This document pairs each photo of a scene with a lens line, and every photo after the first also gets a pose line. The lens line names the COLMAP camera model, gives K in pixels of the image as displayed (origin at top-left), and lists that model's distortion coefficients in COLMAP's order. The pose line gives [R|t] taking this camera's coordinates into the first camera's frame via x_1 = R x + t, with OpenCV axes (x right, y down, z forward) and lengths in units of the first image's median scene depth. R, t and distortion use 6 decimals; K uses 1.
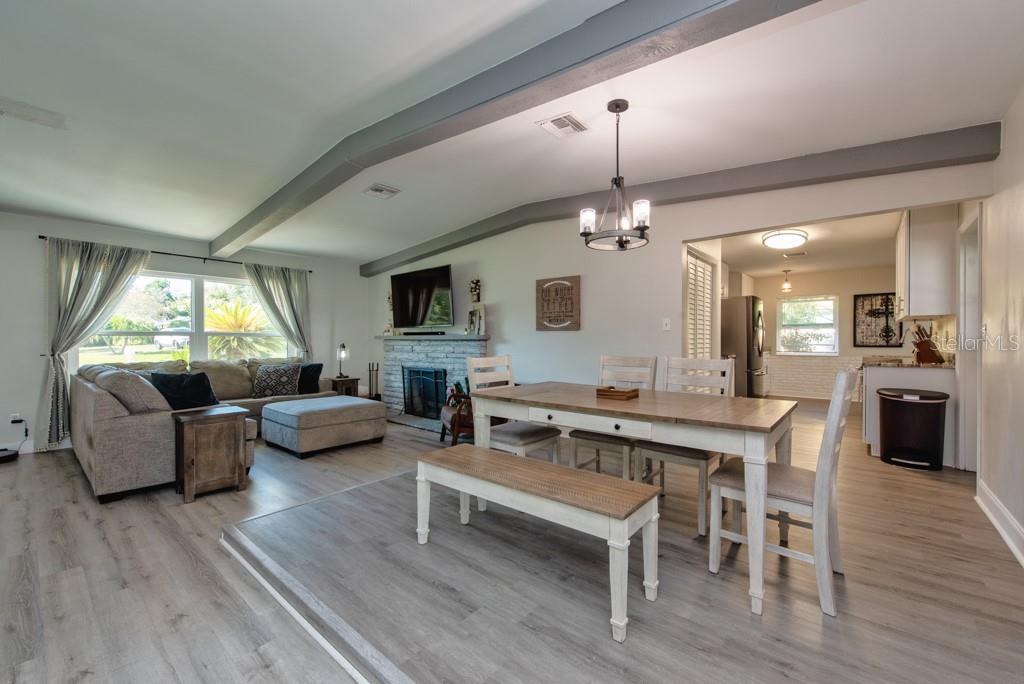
lens RADIAL K [[412.2, 0, 518.6], [0, 412.2, 343.5], [0, 0, 1]] dist [0.011717, -0.003405]
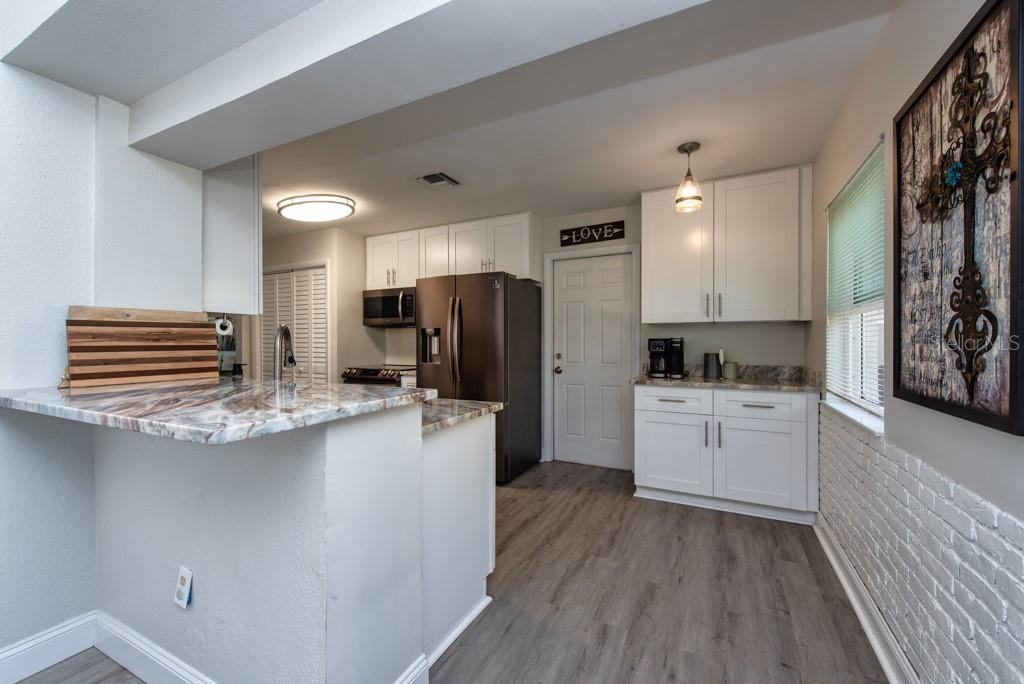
lens RADIAL K [[412.2, 0, 511.2], [0, 412.2, 342.4], [0, 0, 1]] dist [0.011717, -0.003405]
pose [[0.231553, 0.000887, -0.972822, 1.501800], [0.002502, 0.999996, 0.001507, -0.026571], [0.972819, -0.002783, 0.231550, 1.247417]]
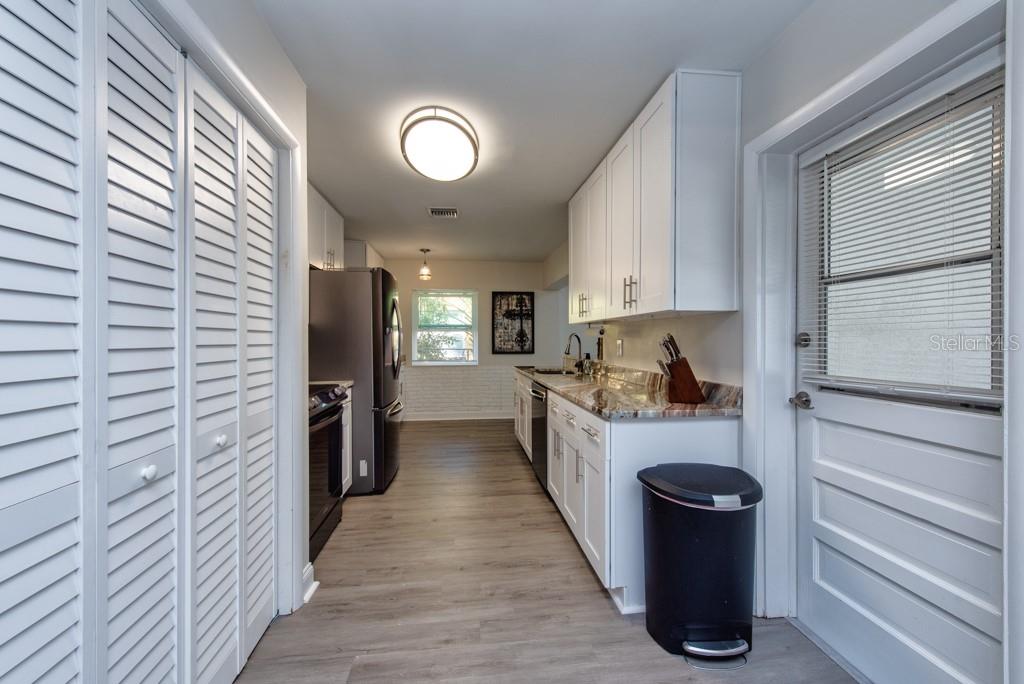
lens RADIAL K [[412.2, 0, 509.8], [0, 412.2, 342.1], [0, 0, 1]] dist [0.011717, -0.003405]
pose [[0.684397, -0.004308, 0.729096, 0.359628], [0.005965, 0.999982, 0.000310, -0.024853], [-0.729085, 0.004137, 0.684411, 0.643670]]
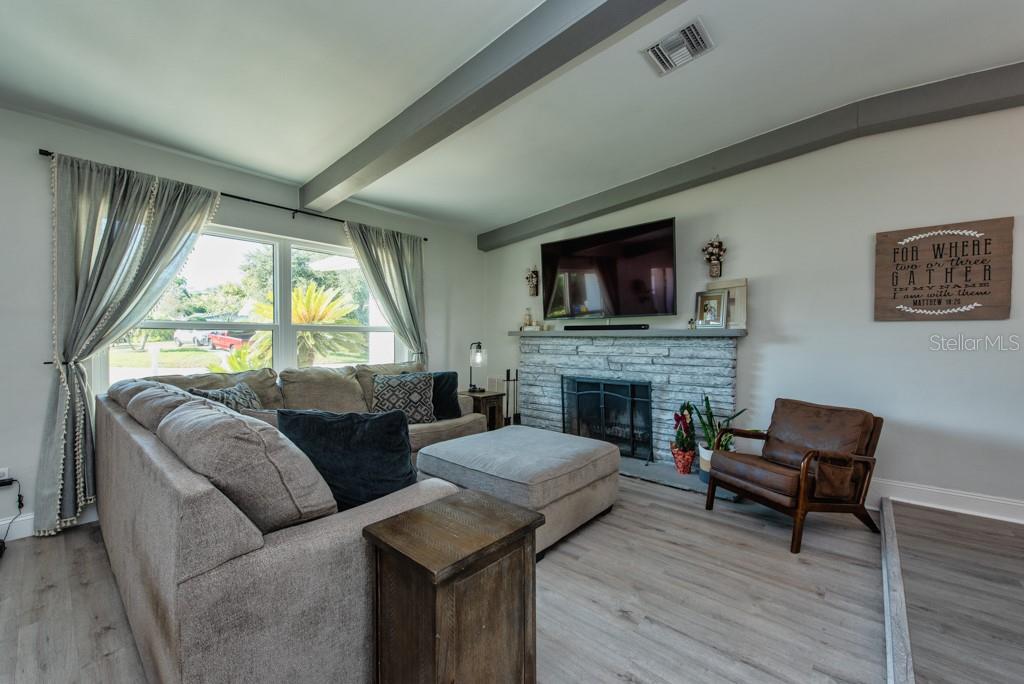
lens RADIAL K [[412.2, 0, 515.2], [0, 412.2, 343.8], [0, 0, 1]] dist [0.011717, -0.003405]
pose [[0.999712, 0.001395, -0.023971, -0.453078], [-0.001212, 0.999970, 0.007622, -0.003088], [0.023981, -0.007591, 0.999684, 0.411624]]
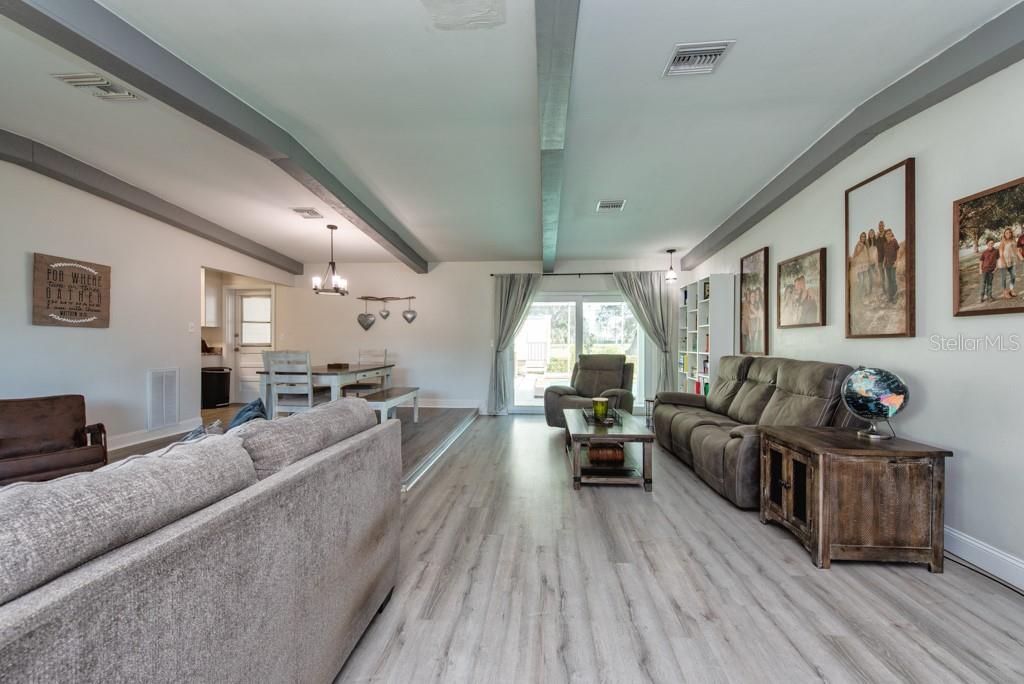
lens RADIAL K [[412.2, 0, 512.2], [0, 412.2, 343.4], [0, 0, 1]] dist [0.011717, -0.003405]
pose [[-0.576866, -0.005189, 0.816822, -1.013268], [-0.000470, 0.999982, 0.006021, -0.004682], [-0.816839, 0.003090, -0.576858, 0.754641]]
